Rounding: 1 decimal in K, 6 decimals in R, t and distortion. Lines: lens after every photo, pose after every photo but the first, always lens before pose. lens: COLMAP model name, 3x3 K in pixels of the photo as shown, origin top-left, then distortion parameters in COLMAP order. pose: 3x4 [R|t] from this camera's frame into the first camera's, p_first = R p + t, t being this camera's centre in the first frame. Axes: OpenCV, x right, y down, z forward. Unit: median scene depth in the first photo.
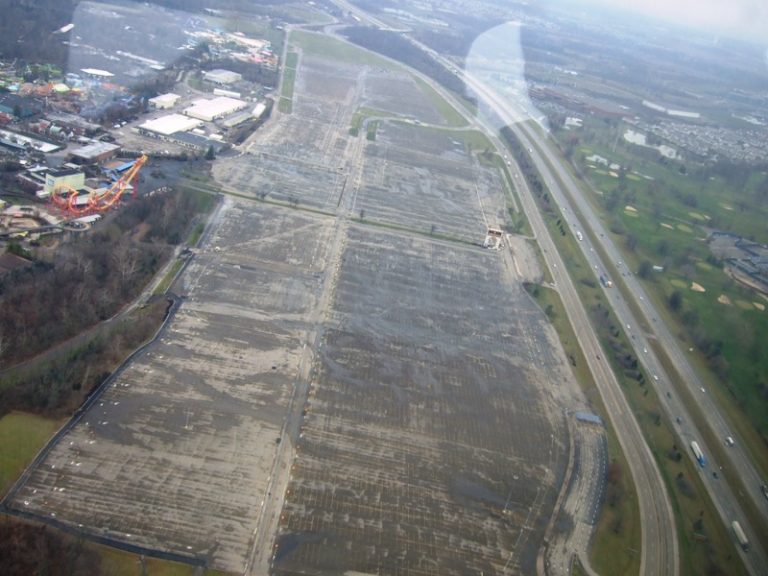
lens RADIAL K [[808.1, 0, 384.0], [0, 808.1, 288.0], [0, 0, 1]] dist [-0.059753, 0.053532]
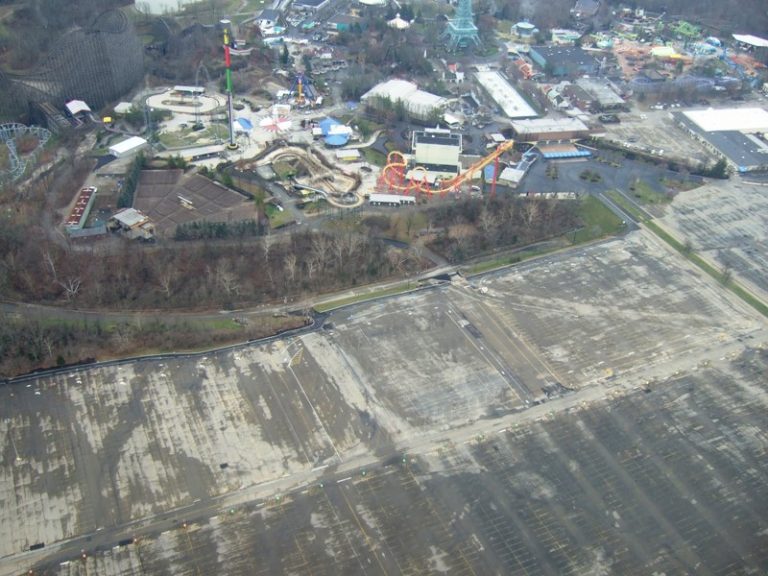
lens RADIAL K [[808.1, 0, 384.0], [0, 808.1, 288.0], [0, 0, 1]] dist [-0.059753, 0.053532]
pose [[0.441914, 0.351817, -0.825189, 0.284654], [-0.319749, 0.921240, 0.221533, -0.153698], [0.838137, 0.165955, 0.519602, 0.495289]]
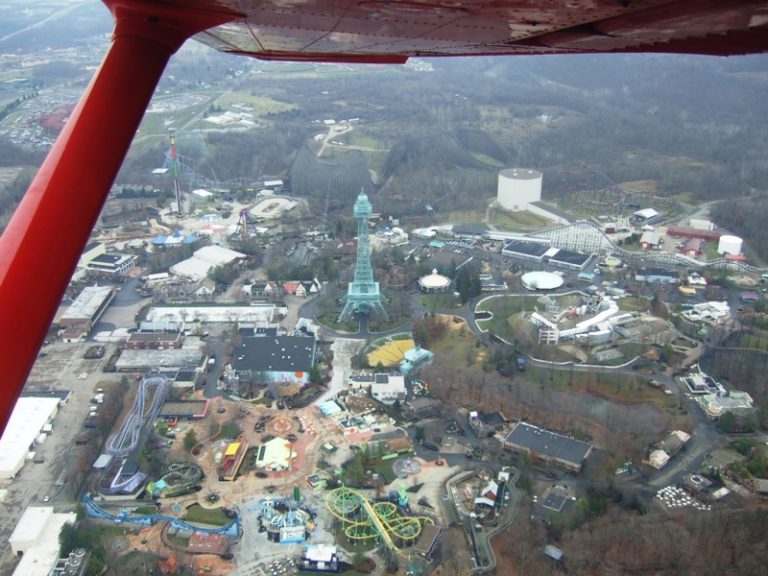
lens RADIAL K [[808.1, 0, 384.0], [0, 808.1, 288.0], [0, 0, 1]] dist [-0.059753, 0.053532]
pose [[-0.949574, -0.103698, -0.295900, -0.413081], [-0.285464, 0.676280, 0.679084, -0.828546], [0.129691, 0.729309, -0.671780, 1.608327]]
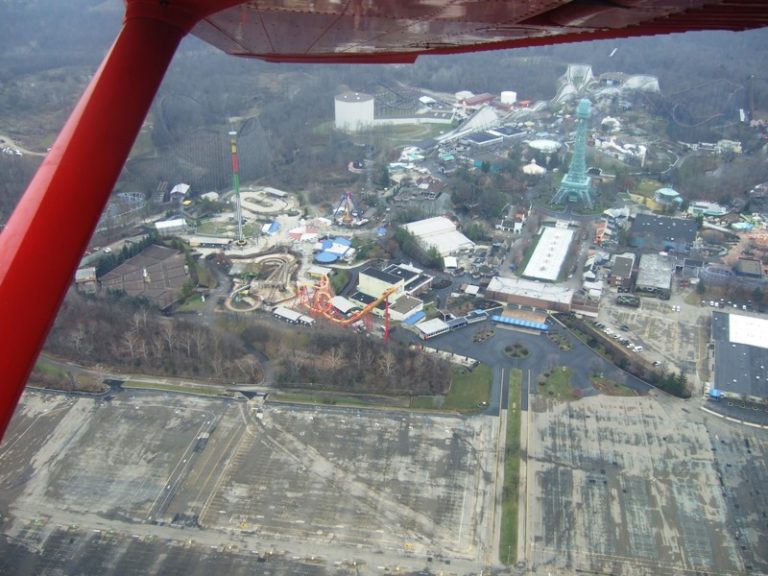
lens RADIAL K [[808.1, 0, 384.0], [0, 808.1, 288.0], [0, 0, 1]] dist [-0.059753, 0.053532]
pose [[-0.131718, 0.255751, -0.957727, 0.354735], [-0.432584, 0.854469, 0.287671, -0.334553], [0.891920, 0.452189, -0.001915, 0.912345]]
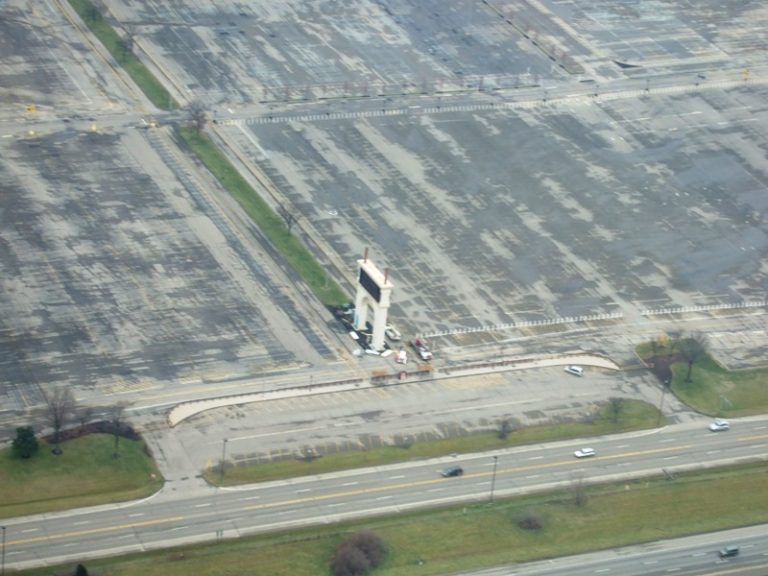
lens RADIAL K [[2351.5, 0, 384.0], [0, 2351.5, 288.0], [0, 0, 1]] dist [-0.022489, 1.108491]
pose [[0.429990, 0.241924, -0.869817, 0.828300], [-0.372368, 0.925190, 0.073247, -0.128951], [0.822466, 0.292397, 0.487907, 0.673081]]
